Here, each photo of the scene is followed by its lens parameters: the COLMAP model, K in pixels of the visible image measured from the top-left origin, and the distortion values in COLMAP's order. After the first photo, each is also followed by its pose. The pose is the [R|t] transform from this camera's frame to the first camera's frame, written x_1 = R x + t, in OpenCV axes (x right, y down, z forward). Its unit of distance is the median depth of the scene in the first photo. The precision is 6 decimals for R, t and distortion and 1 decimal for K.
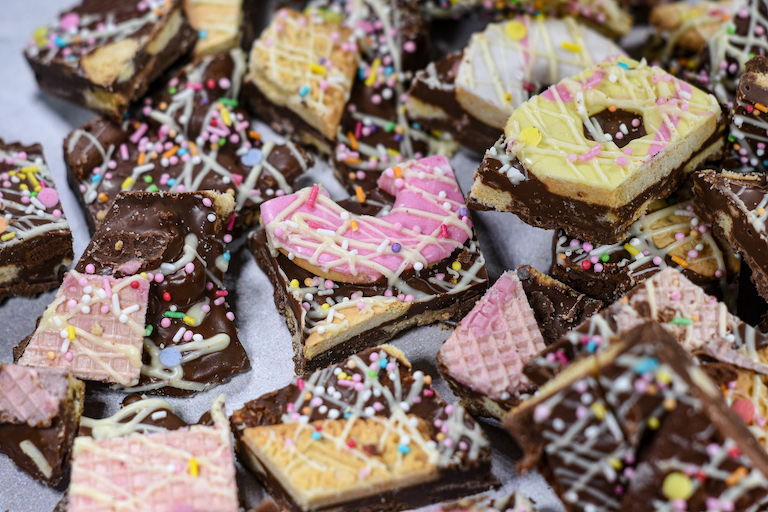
lens RADIAL K [[1704.9, 0, 384.0], [0, 1704.9, 256.0], [0, 0, 1]] dist [-0.023615, -0.072828]
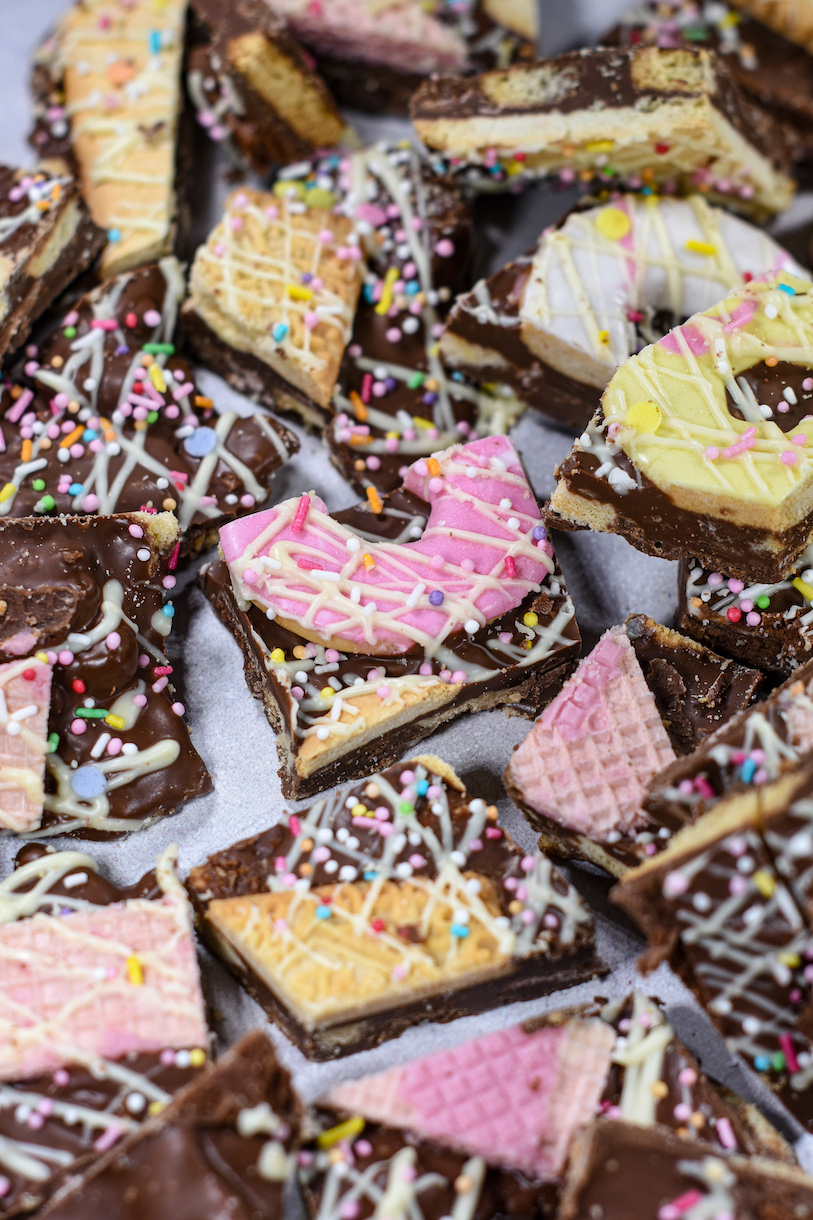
lens RADIAL K [[2708.3, 0, 406.5], [0, 2708.3, 610.0], [0, 0, 1]] dist [-0.023615, -0.072828]
pose [[0.999593, -0.024789, 0.014133, -0.018194], [0.023311, 0.995054, 0.096565, -0.097300], [-0.016457, -0.096197, 0.995226, -0.006451]]
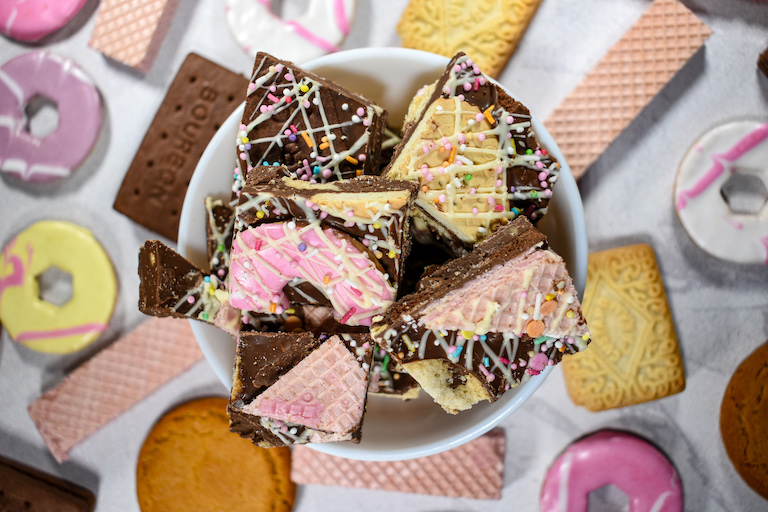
lens RADIAL K [[923.9, 0, 384.0], [0, 923.9, 256.0], [0, 0, 1]] dist [0.001013, -0.005438]
pose [[-0.911445, -0.398346, -0.102901, 0.018918], [0.390405, -0.916313, 0.089183, -0.044763], [-0.129816, 0.041113, 0.990685, 0.356370]]
